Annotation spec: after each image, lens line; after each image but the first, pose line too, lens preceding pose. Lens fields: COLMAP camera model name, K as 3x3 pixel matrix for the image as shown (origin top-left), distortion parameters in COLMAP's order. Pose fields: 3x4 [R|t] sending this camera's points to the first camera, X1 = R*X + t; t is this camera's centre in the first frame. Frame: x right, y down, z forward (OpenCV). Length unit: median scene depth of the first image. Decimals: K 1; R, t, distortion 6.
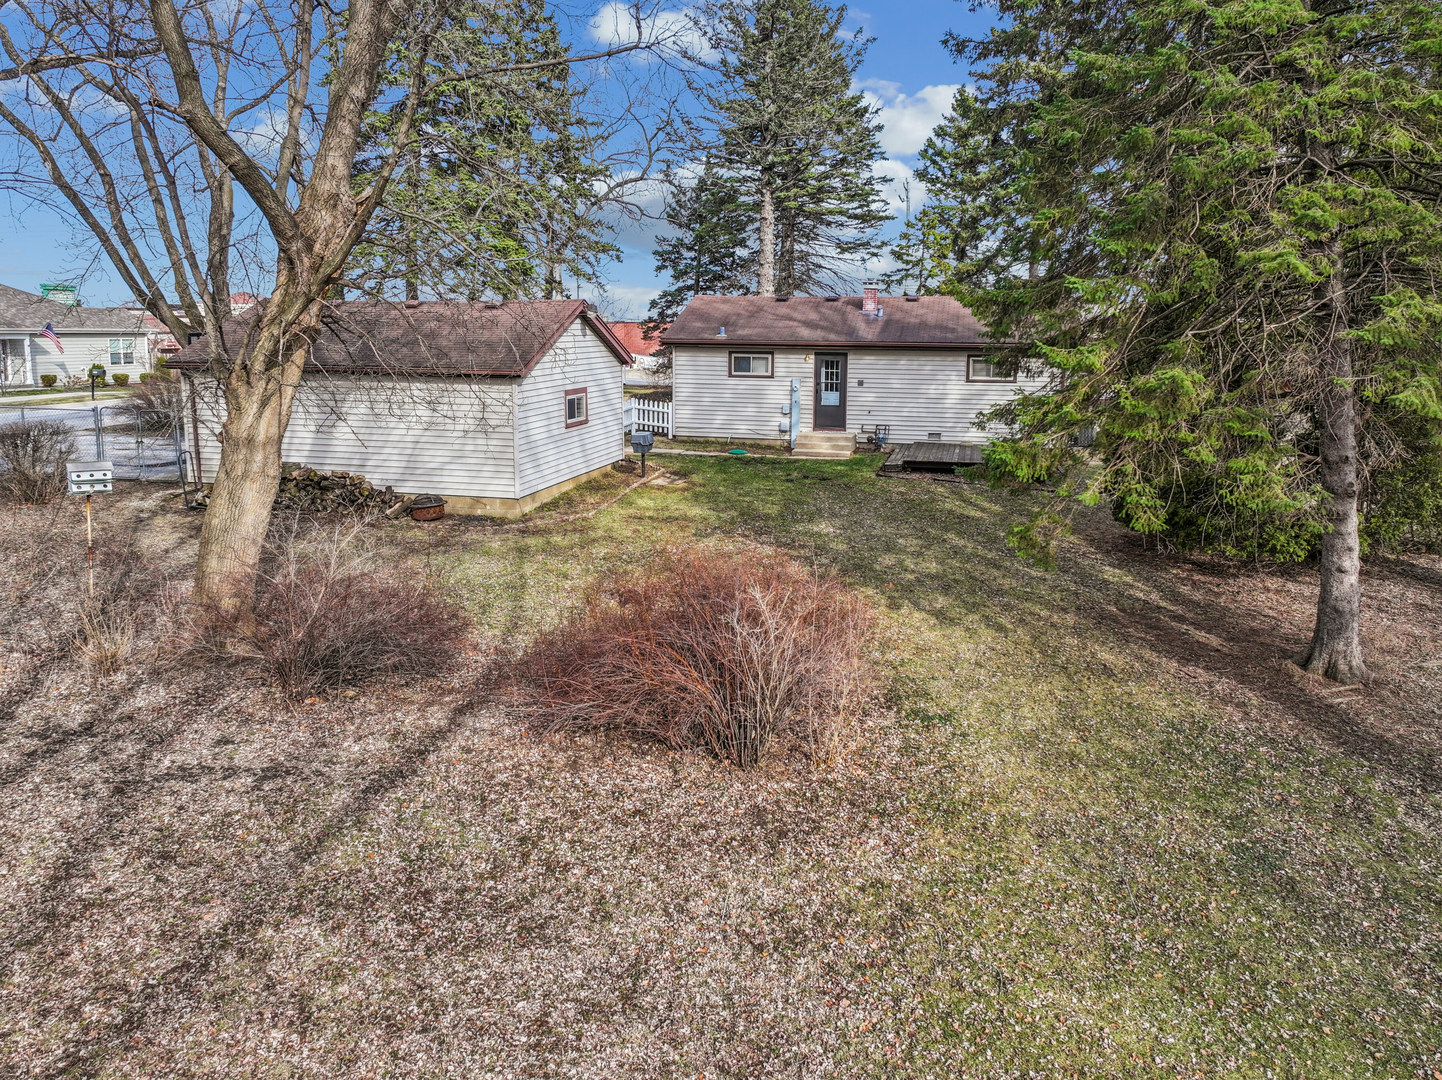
lens RADIAL K [[1008.9, 0, 745.5], [0, 1008.9, 536.6], [0, 0, 1]] dist [0.002203, 0.000126]
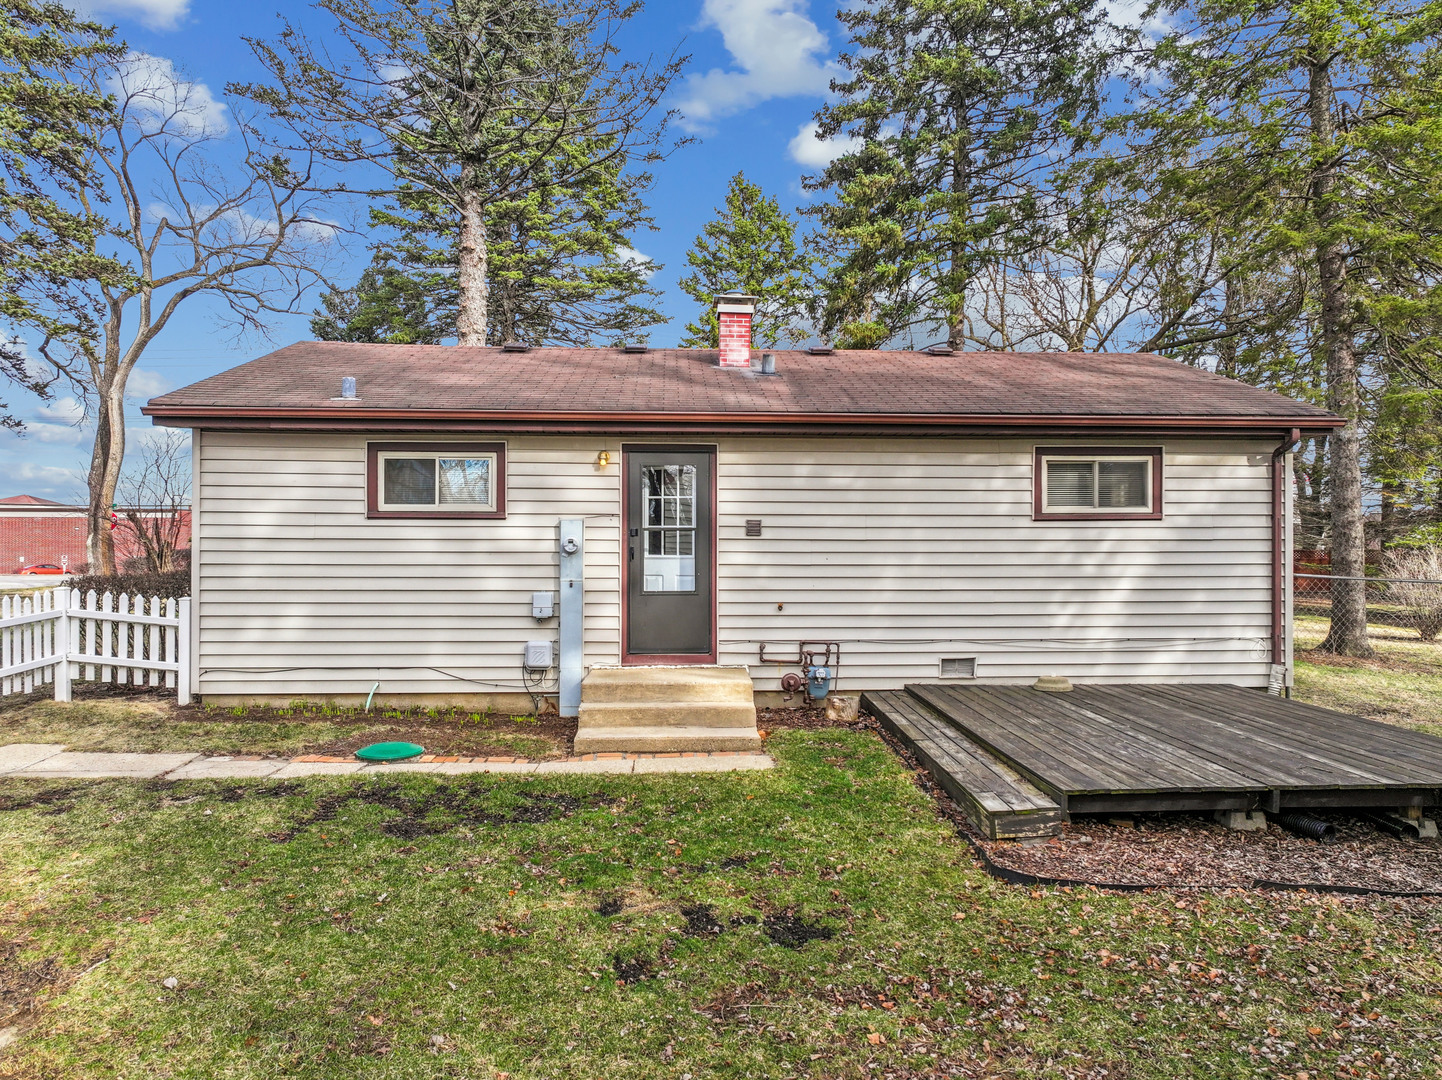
lens RADIAL K [[1008.9, 0, 745.5], [0, 1008.9, 536.6], [0, 0, 1]] dist [0.002203, 0.000126]
pose [[0.958489, -0.008435, 0.285006, 0.008388], [0.064728, 0.979903, -0.188681, -0.080071], [-0.277686, 0.199296, 0.939772, 0.652327]]
